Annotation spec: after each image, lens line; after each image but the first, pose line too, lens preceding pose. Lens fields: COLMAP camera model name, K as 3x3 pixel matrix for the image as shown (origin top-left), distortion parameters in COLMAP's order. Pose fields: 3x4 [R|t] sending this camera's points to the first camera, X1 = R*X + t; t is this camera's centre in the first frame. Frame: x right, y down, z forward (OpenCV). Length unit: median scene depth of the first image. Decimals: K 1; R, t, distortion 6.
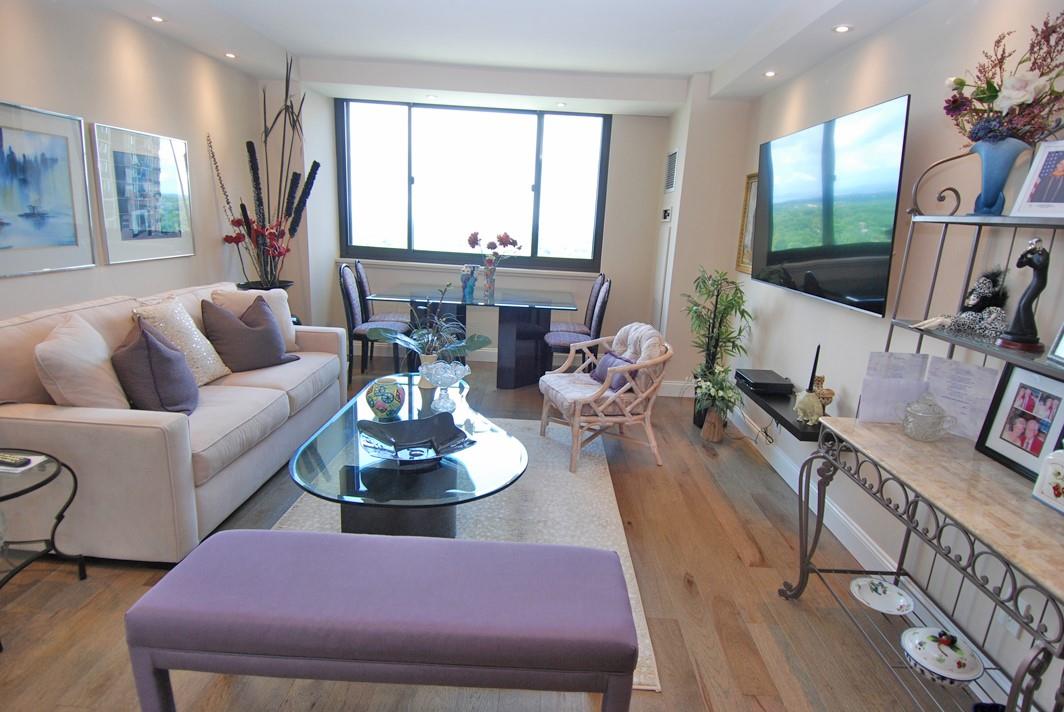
lens RADIAL K [[555.2, 0, 544.6], [0, 555.2, 360.1], [0, 0, 1]] dist [0.035353, -0.042267]
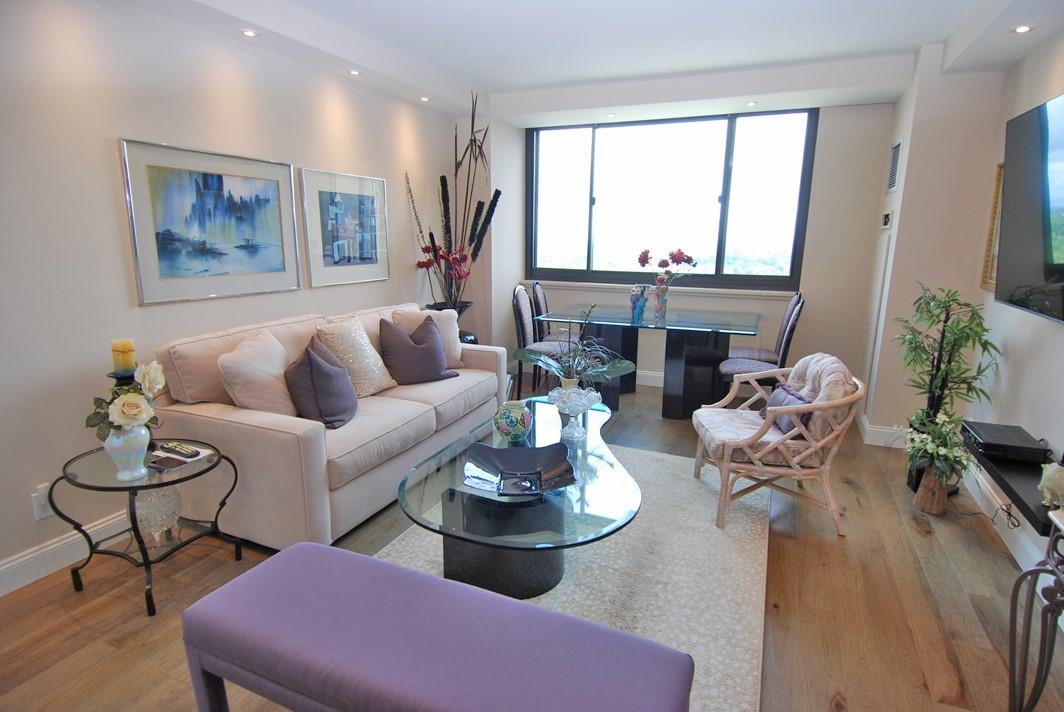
lens RADIAL K [[555.2, 0, 540.4], [0, 555.2, 359.2], [0, 0, 1]] dist [0.035353, -0.042267]
pose [[0.922238, 0.041730, -0.384363, 0.114078], [-0.055595, 0.998140, -0.025026, -0.017009], [0.382604, 0.044448, 0.922843, 0.101061]]
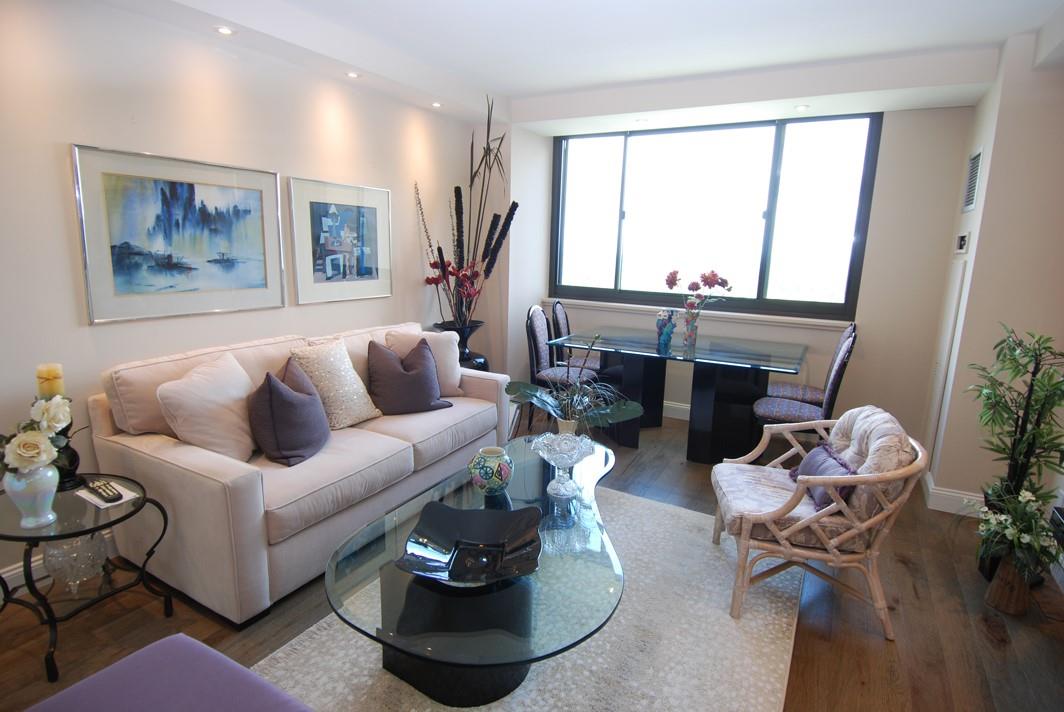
lens RADIAL K [[555.2, 0, 538.5], [0, 555.2, 357.3], [0, 0, 1]] dist [0.035353, -0.042267]
pose [[0.879656, 0.067061, -0.470858, 0.141278], [-0.096590, 0.994568, -0.038800, -0.068164], [0.465698, 0.079611, 0.881355, 0.250463]]
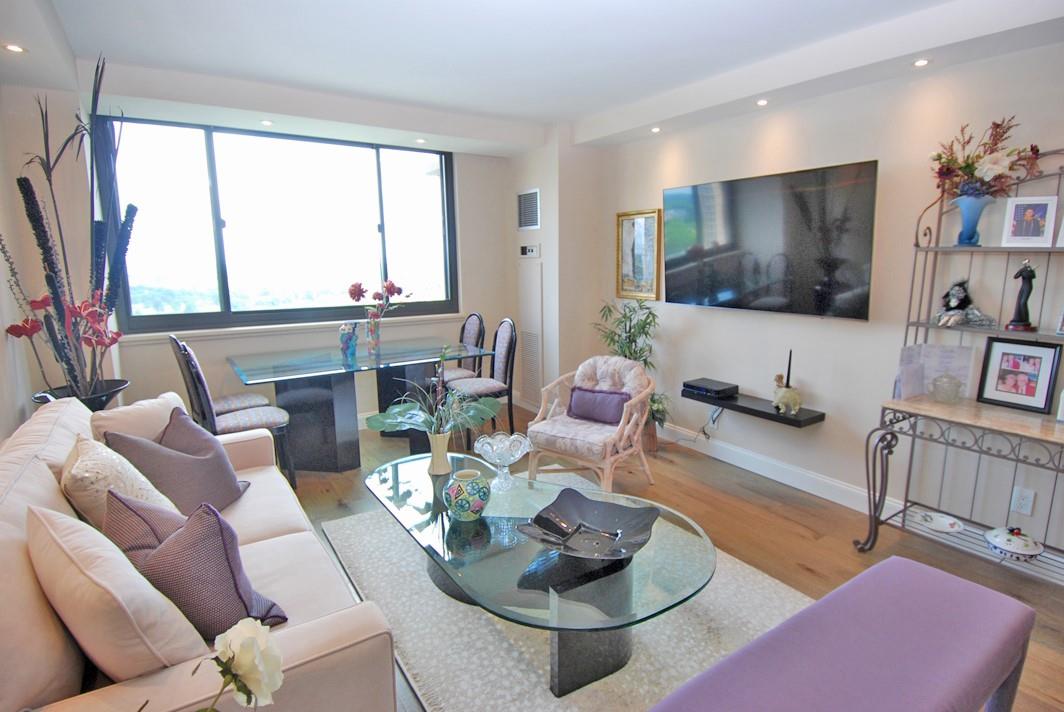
lens RADIAL K [[555.2, 0, 543.2], [0, 555.2, 357.2], [0, 0, 1]] dist [0.035353, -0.042267]
pose [[0.818408, -0.159472, 0.552066, -0.543927], [0.187611, 0.982227, 0.005607, -0.100987], [-0.543148, 0.098985, 0.833782, 0.216558]]
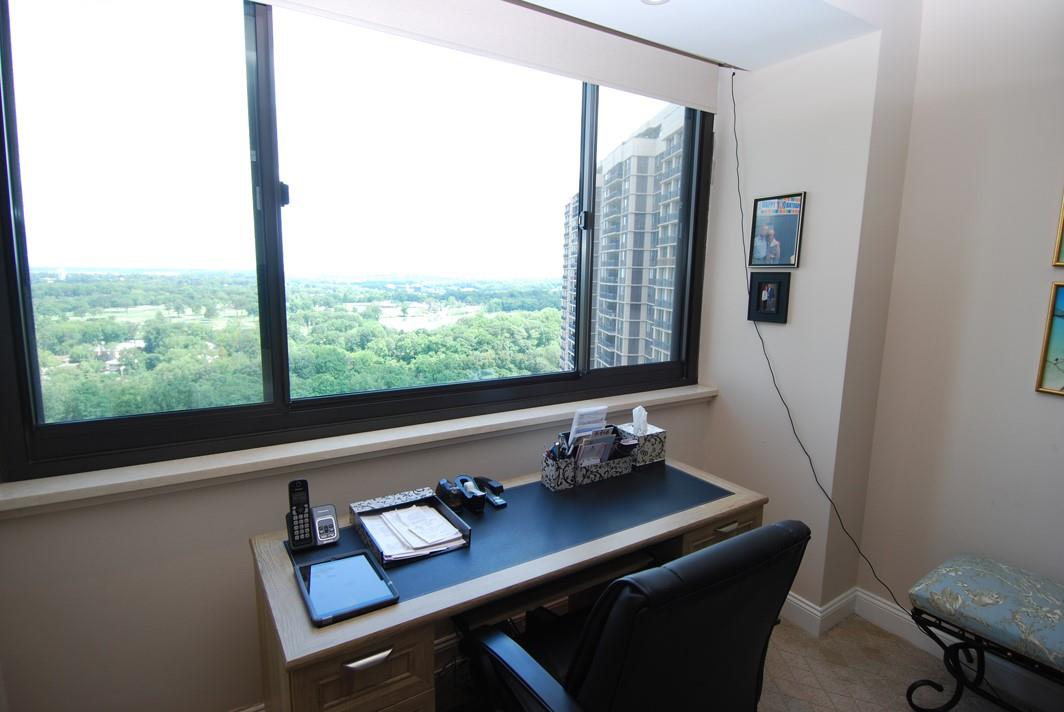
lens RADIAL K [[555.2, 0, 536.0], [0, 555.2, 355.3], [0, 0, 1]] dist [0.035353, -0.042267]
pose [[0.840333, -0.122340, 0.528085, -0.483623], [0.158586, 0.987061, -0.023687, -0.331877], [-0.518355, 0.103652, 0.848861, 1.096251]]
